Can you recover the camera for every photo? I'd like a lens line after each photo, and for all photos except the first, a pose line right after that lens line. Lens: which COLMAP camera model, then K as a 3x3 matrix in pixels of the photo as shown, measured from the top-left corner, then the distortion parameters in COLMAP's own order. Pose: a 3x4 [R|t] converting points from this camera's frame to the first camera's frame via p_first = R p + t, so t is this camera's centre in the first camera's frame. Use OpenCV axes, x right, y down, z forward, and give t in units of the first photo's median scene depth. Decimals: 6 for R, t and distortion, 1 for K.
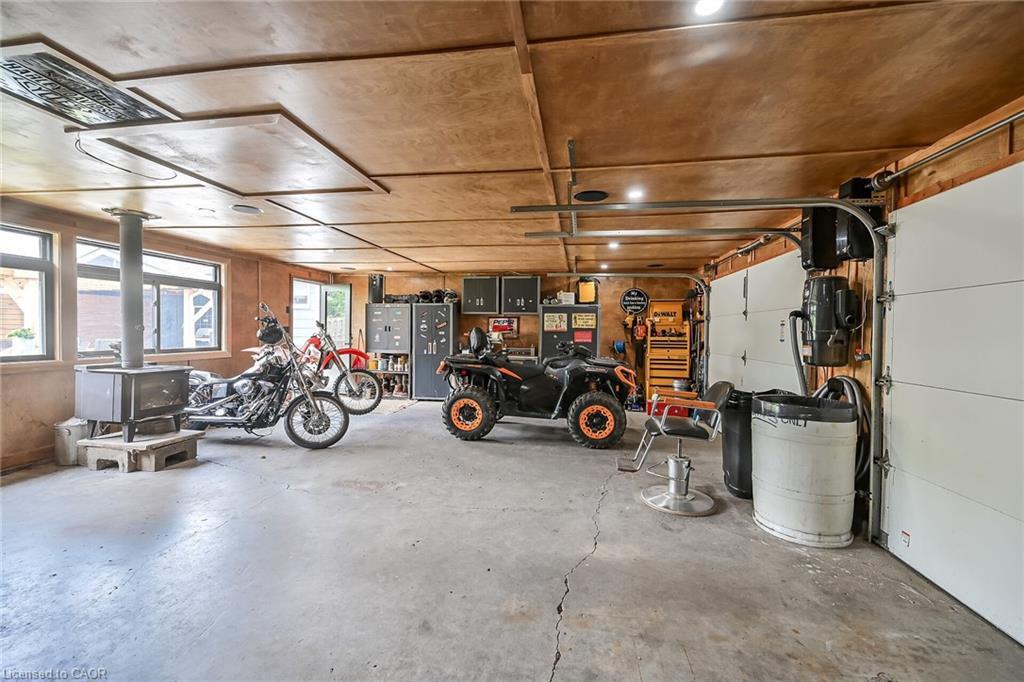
lens RADIAL K [[404.5, 0, 515.0], [0, 404.5, 337.2], [0, 0, 1]] dist [-0.003847, -0.000073]
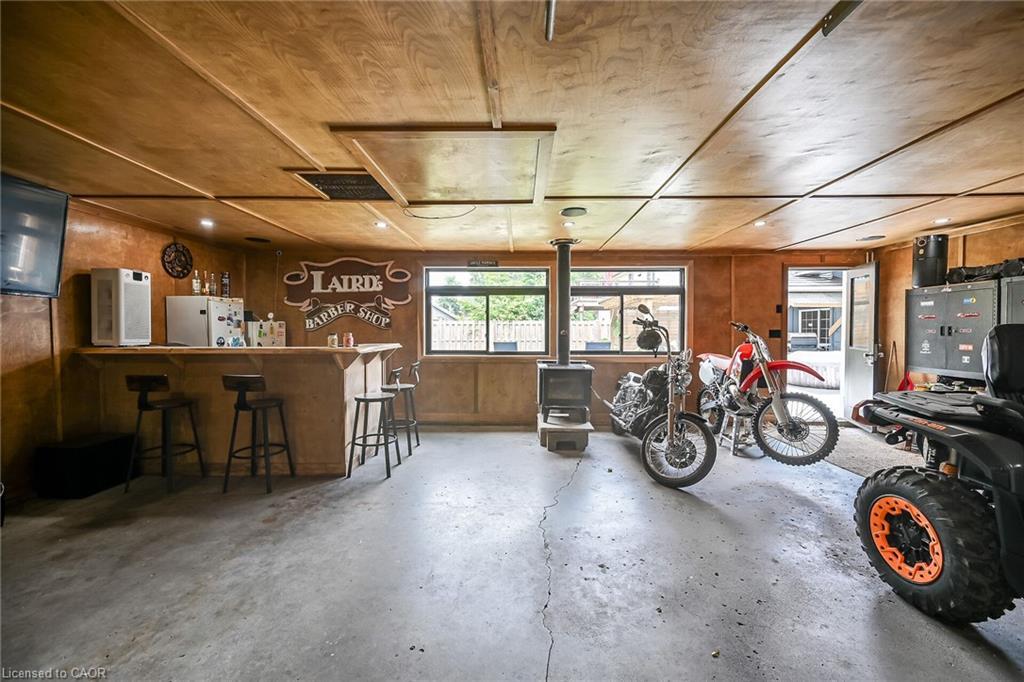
lens RADIAL K [[404.5, 0, 514.2], [0, 404.5, 338.1], [0, 0, 1]] dist [-0.003847, -0.000073]
pose [[0.138086, 0.000331, -0.990420, 0.183072], [-0.018347, 0.999829, -0.002224, 0.000503], [0.990250, 0.018479, 0.138068, 0.455033]]
